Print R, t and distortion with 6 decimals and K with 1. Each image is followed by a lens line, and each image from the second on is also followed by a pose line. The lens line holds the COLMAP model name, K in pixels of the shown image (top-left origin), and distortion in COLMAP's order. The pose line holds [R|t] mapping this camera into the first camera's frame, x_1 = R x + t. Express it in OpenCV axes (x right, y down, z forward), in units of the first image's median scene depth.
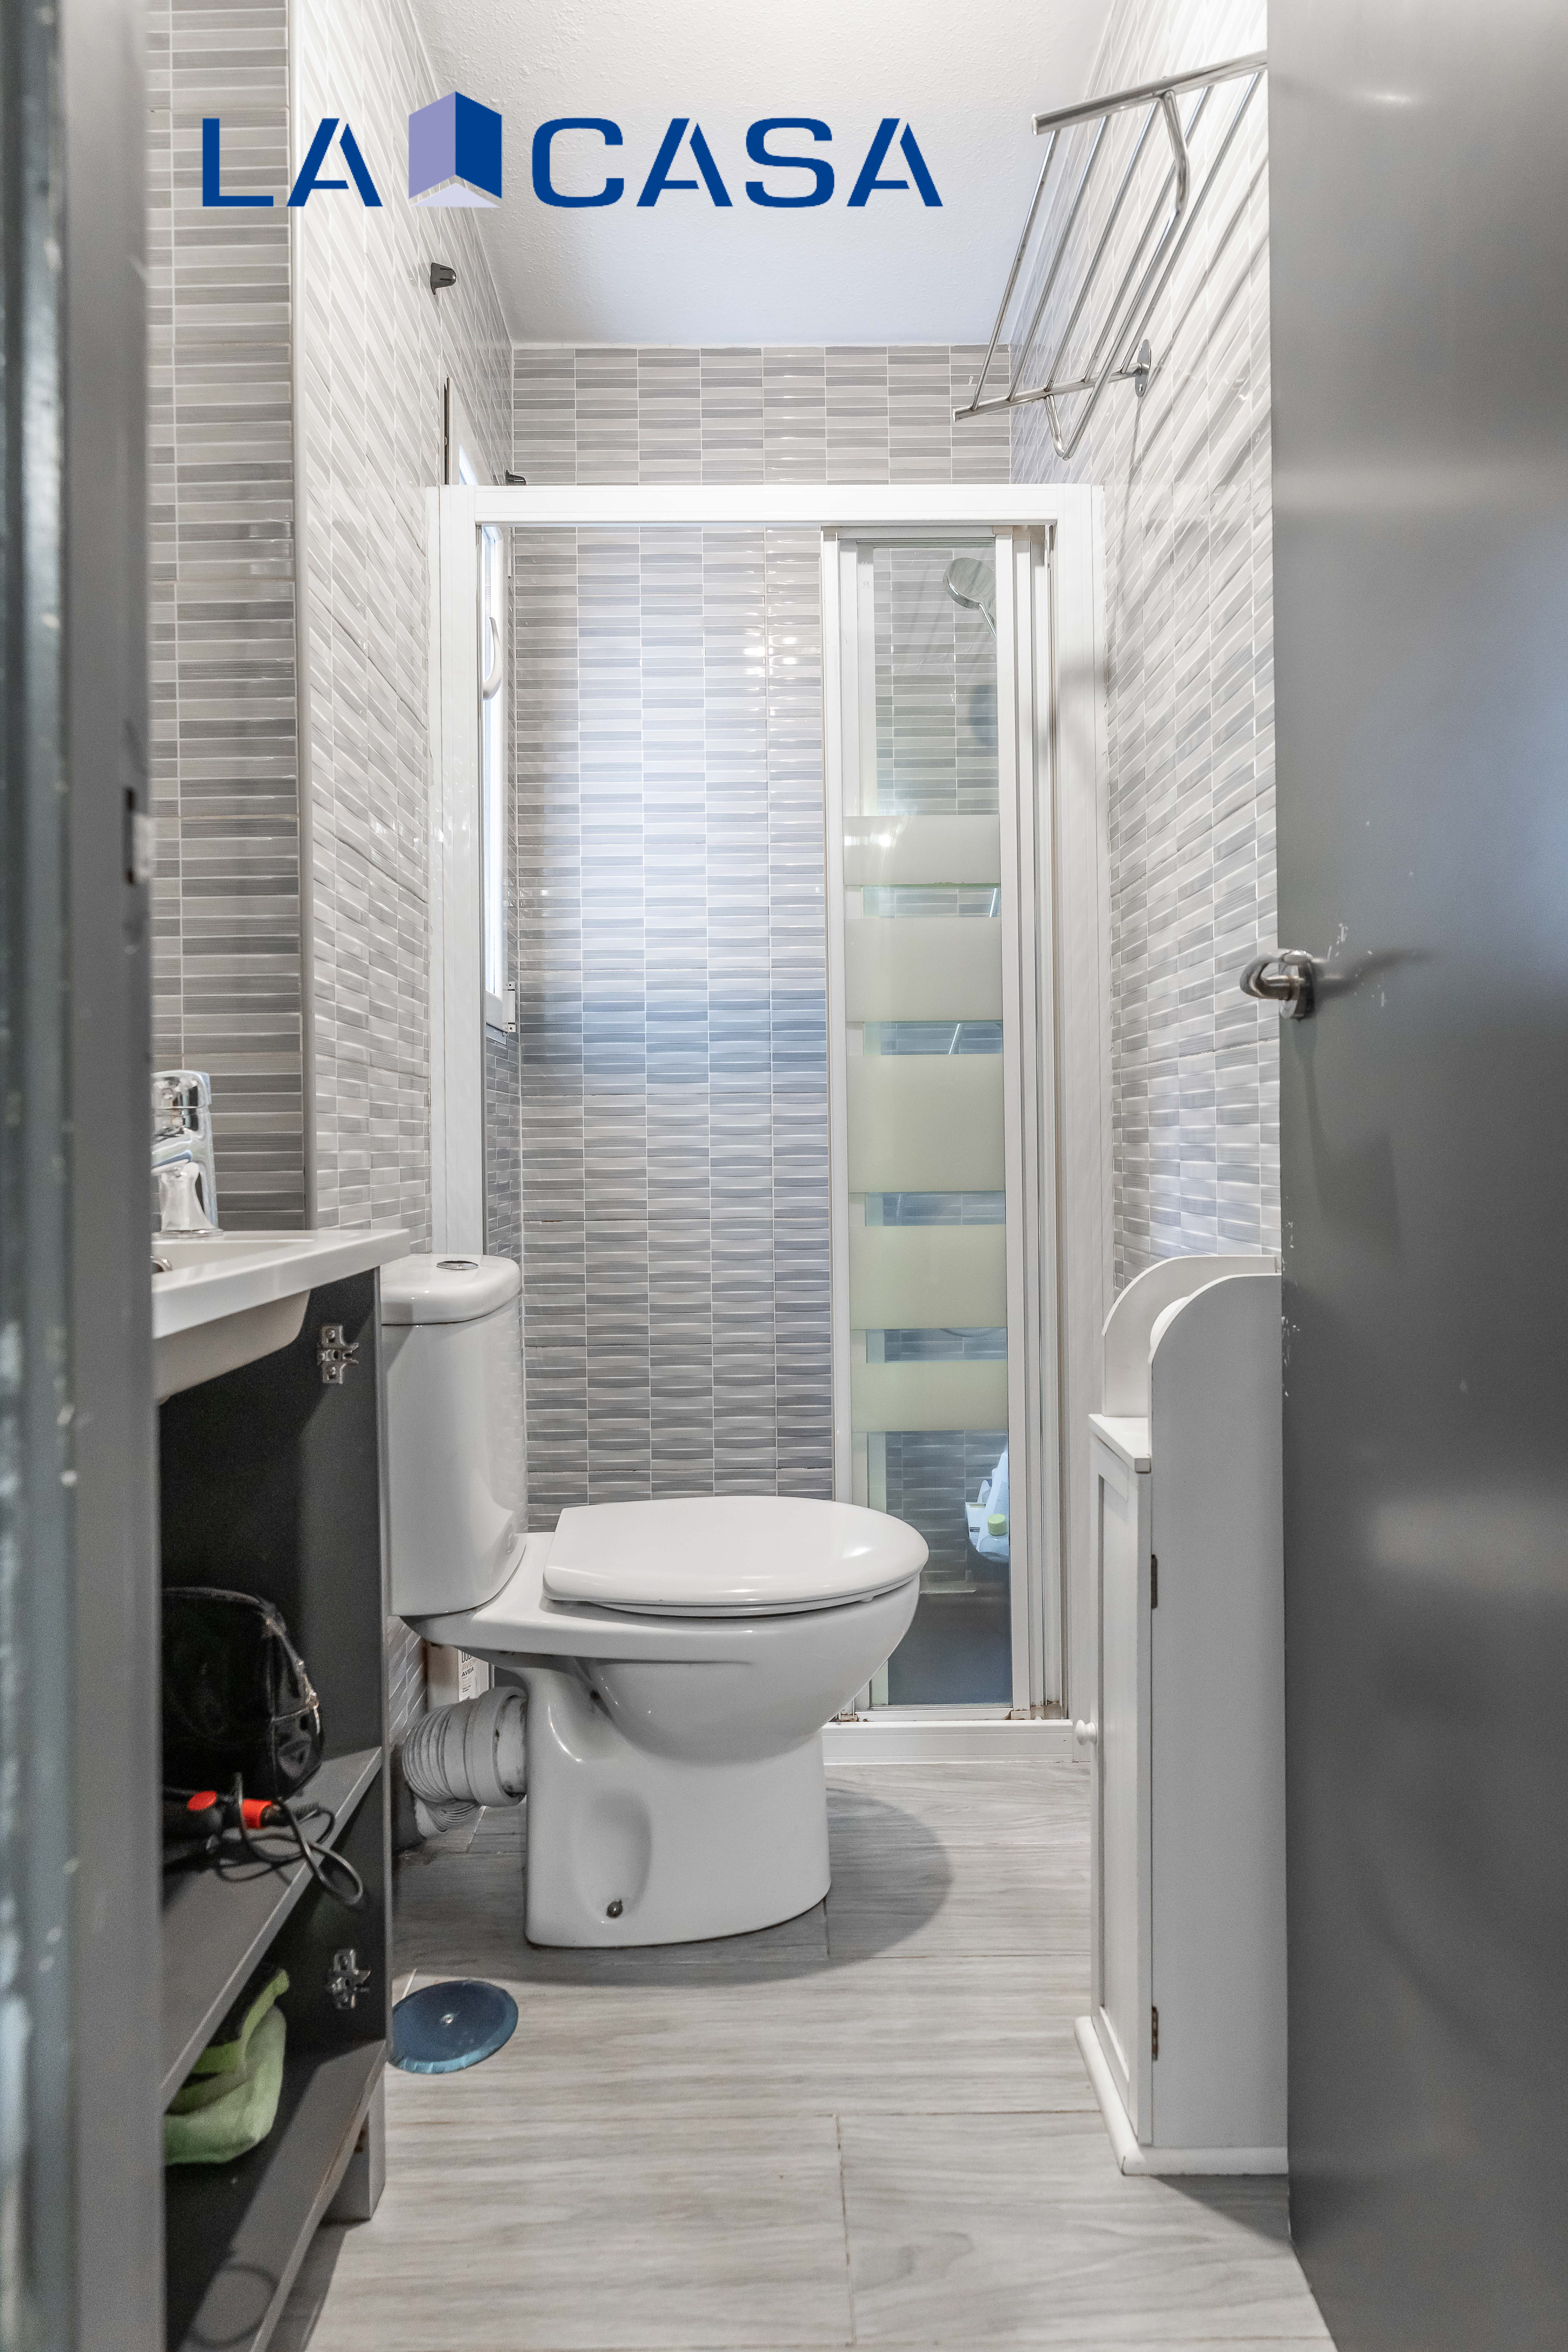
lens RADIAL K [[1283.1, 0, 775.7], [0, 1283.1, 1155.0], [0, 0, 1]] dist [-0.001077, 0.002940]
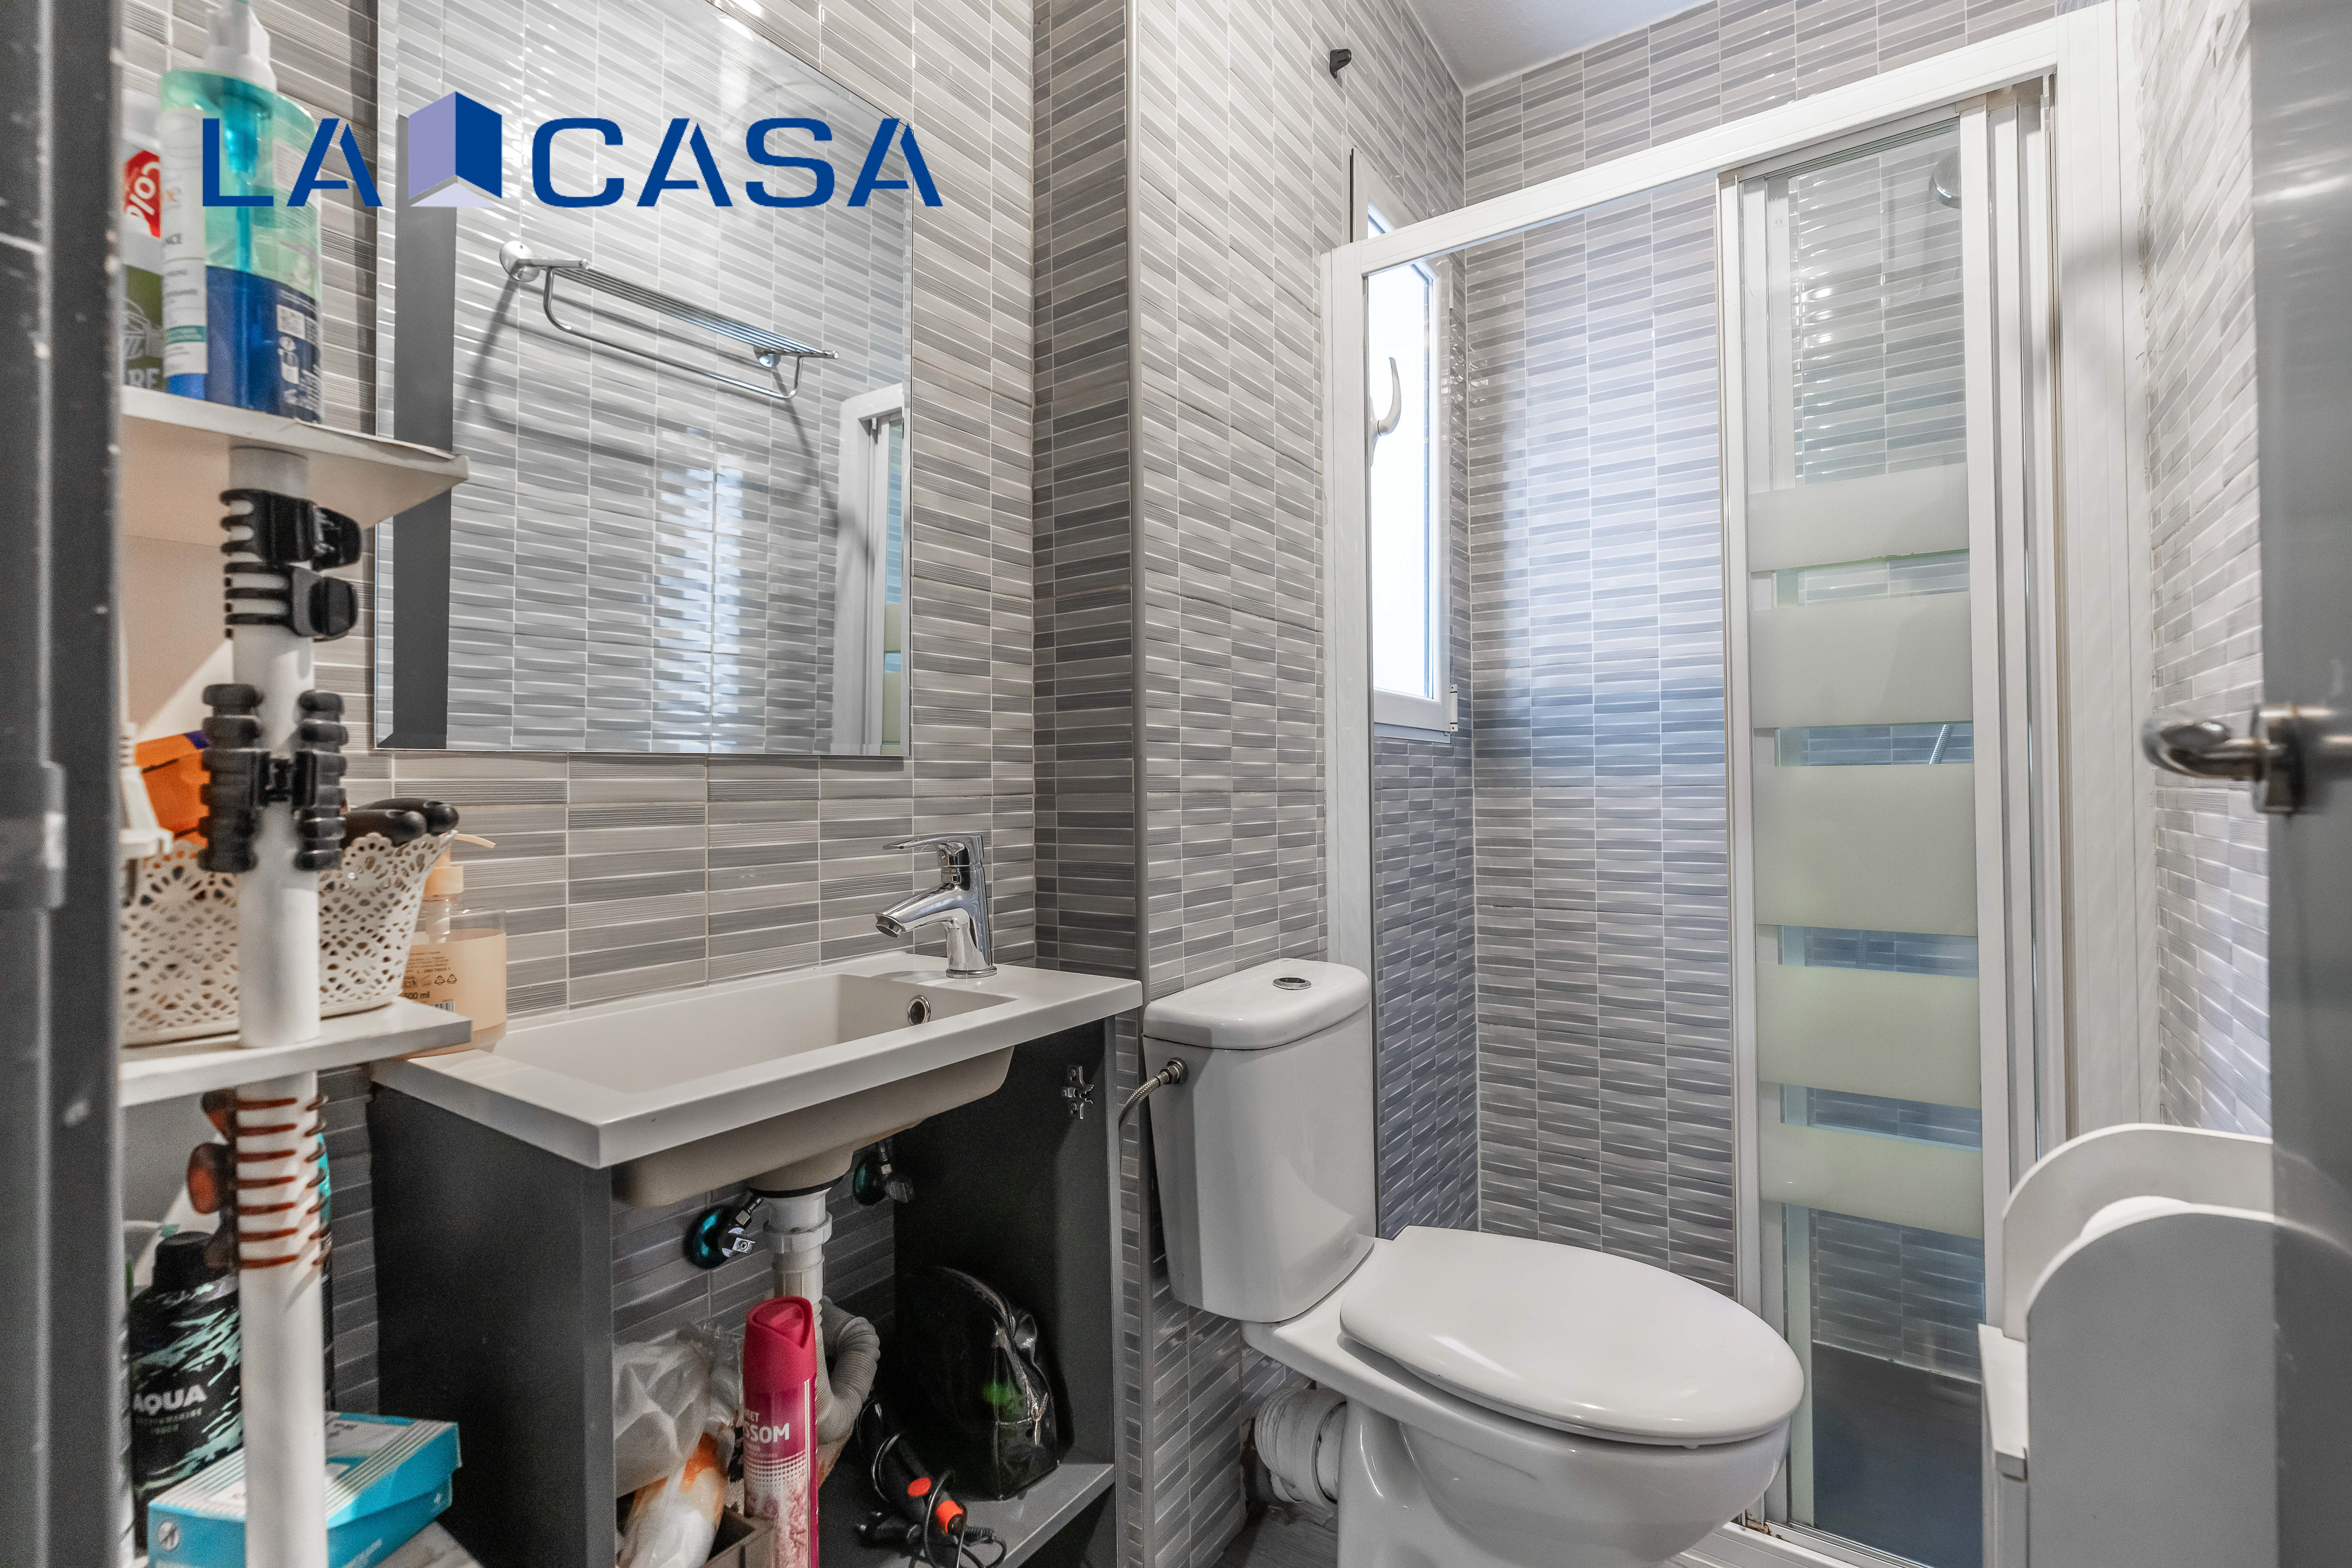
lens RADIAL K [[1058.9, 0, 1184.1], [0, 1058.9, 784.0], [0, 0, 1]] dist [-0.006899, 0.000682]
pose [[0.821576, 0.000230, -0.570099, 0.146345], [-0.002966, 0.999988, -0.003871, -0.061902], [0.570091, 0.004871, 0.821567, 0.188083]]
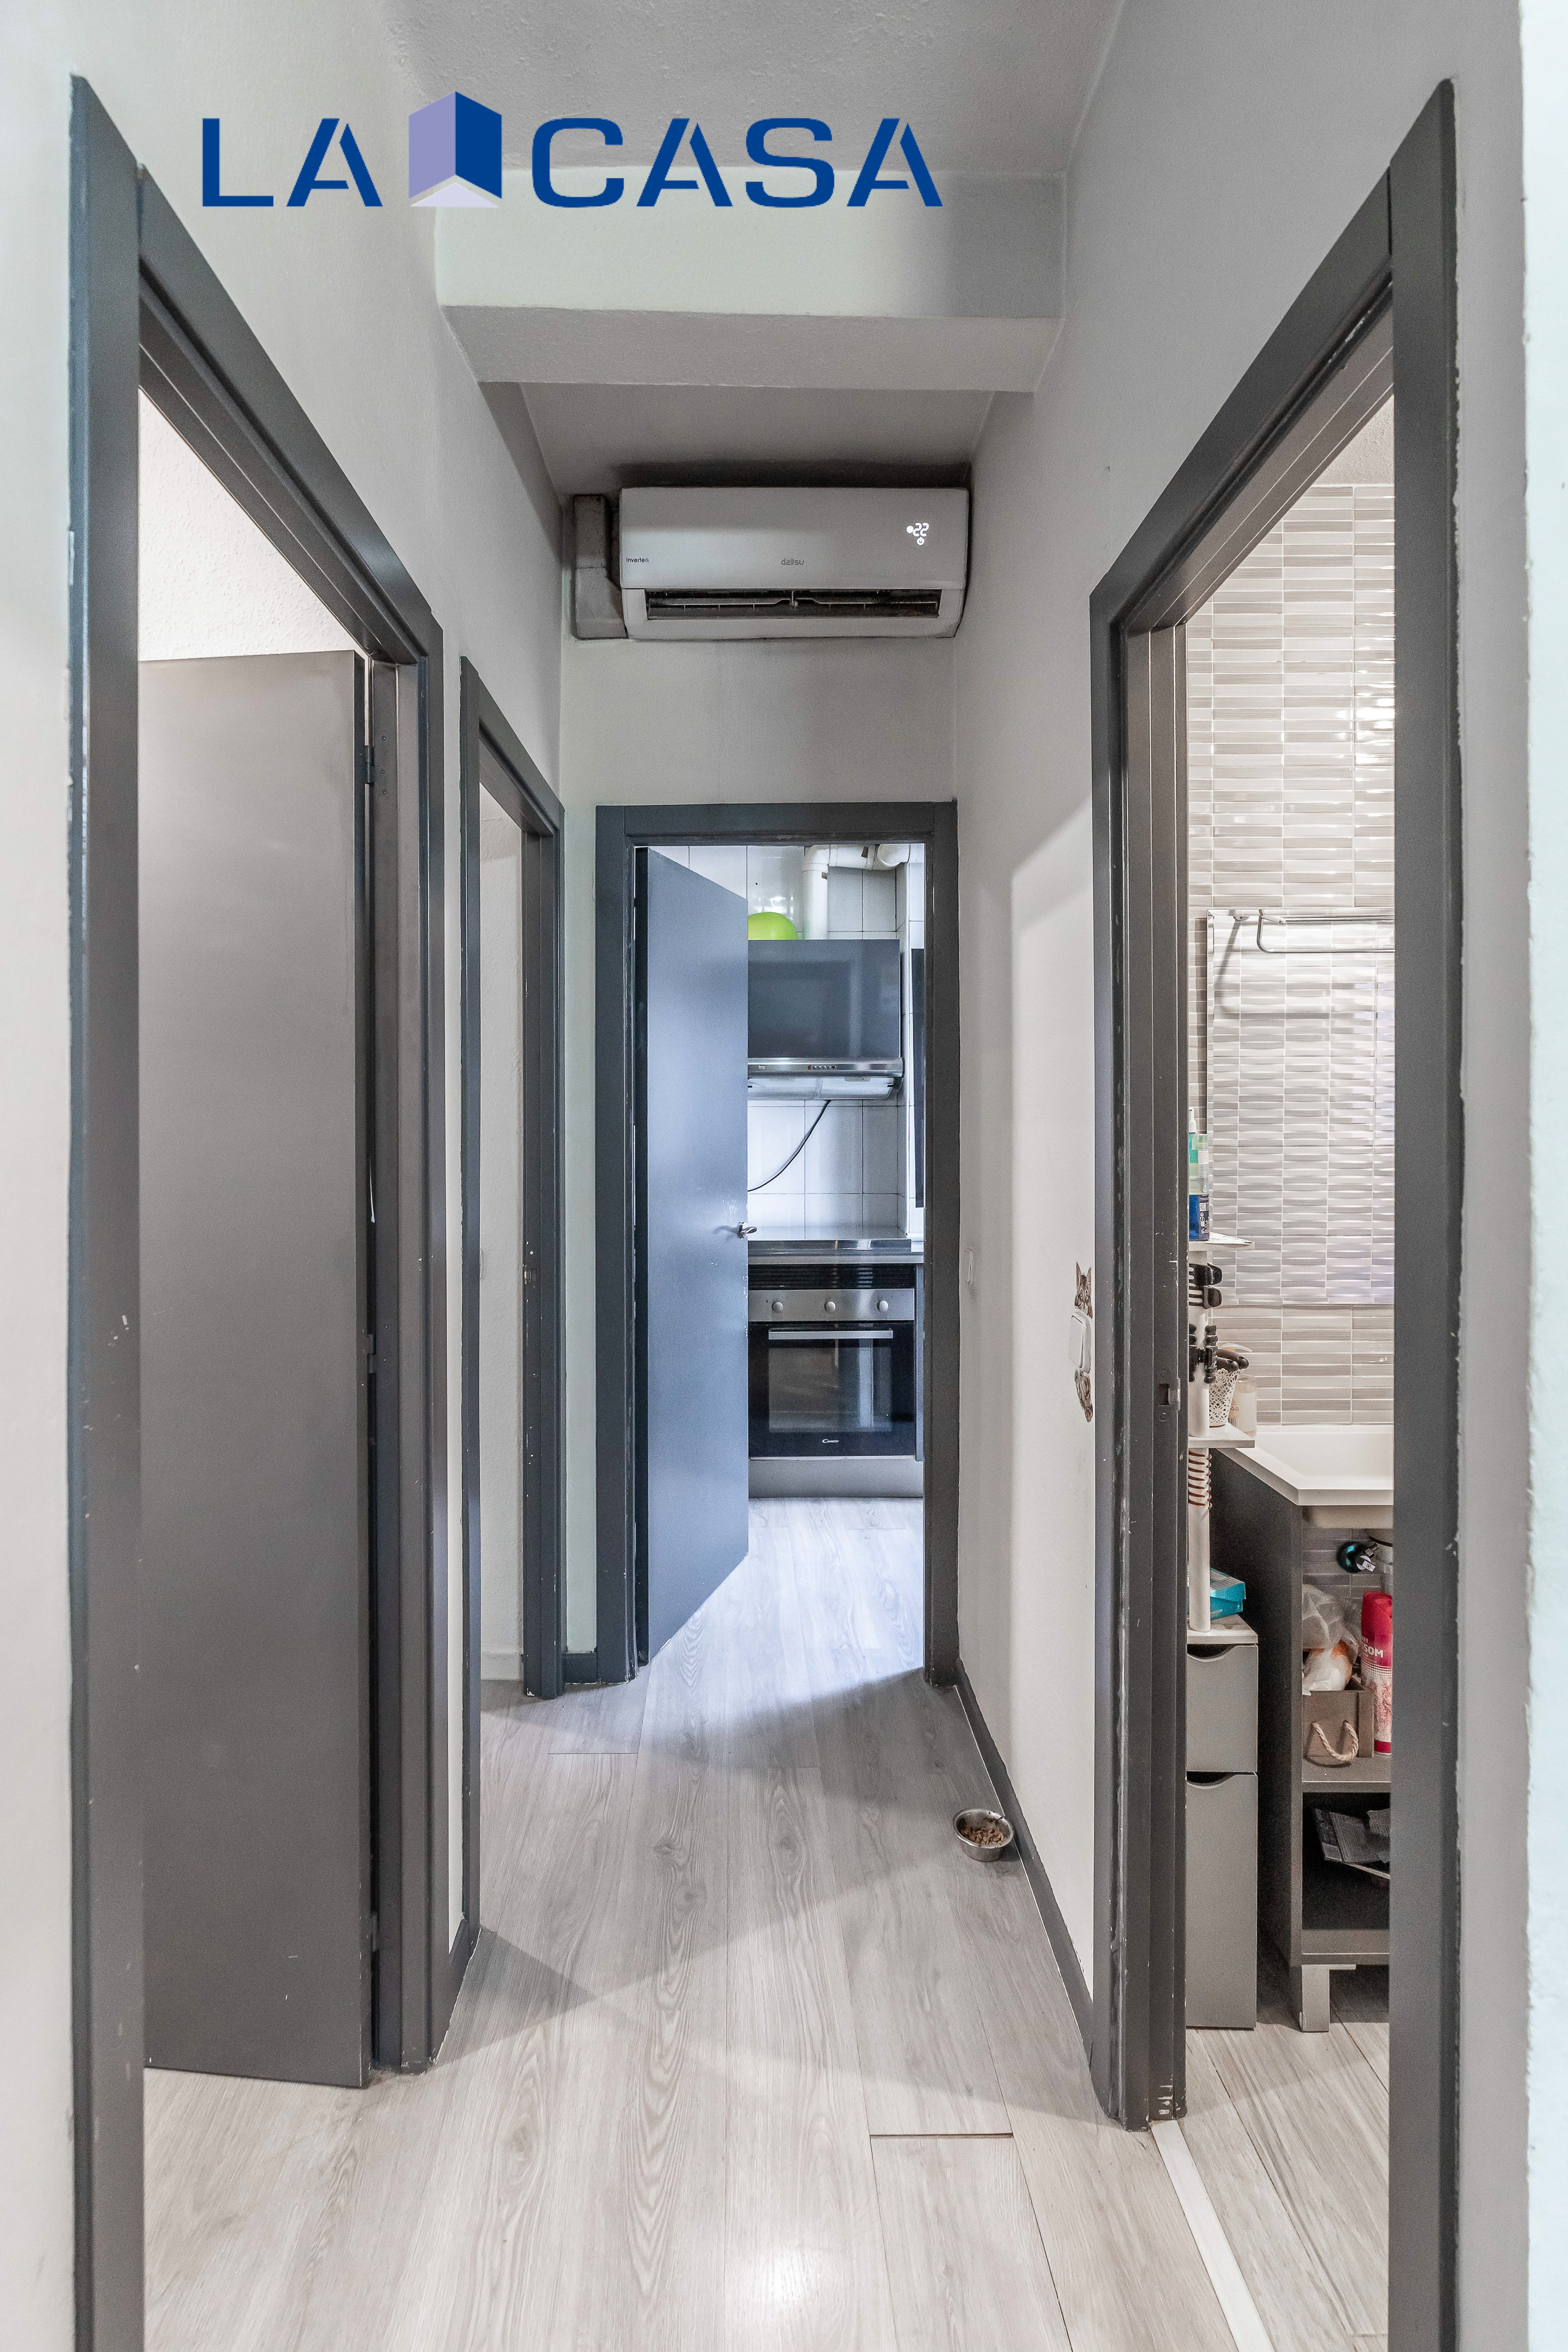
lens RADIAL K [[1058.9, 0, 750.2], [0, 1058.9, 1119.5], [0, 0, 1]] dist [-0.006899, 0.000682]
pose [[-0.006609, 0.004261, -0.999969, 0.595269], [-0.007672, 0.999961, 0.004312, -0.229225], [0.999949, 0.007700, -0.006576, -0.048056]]
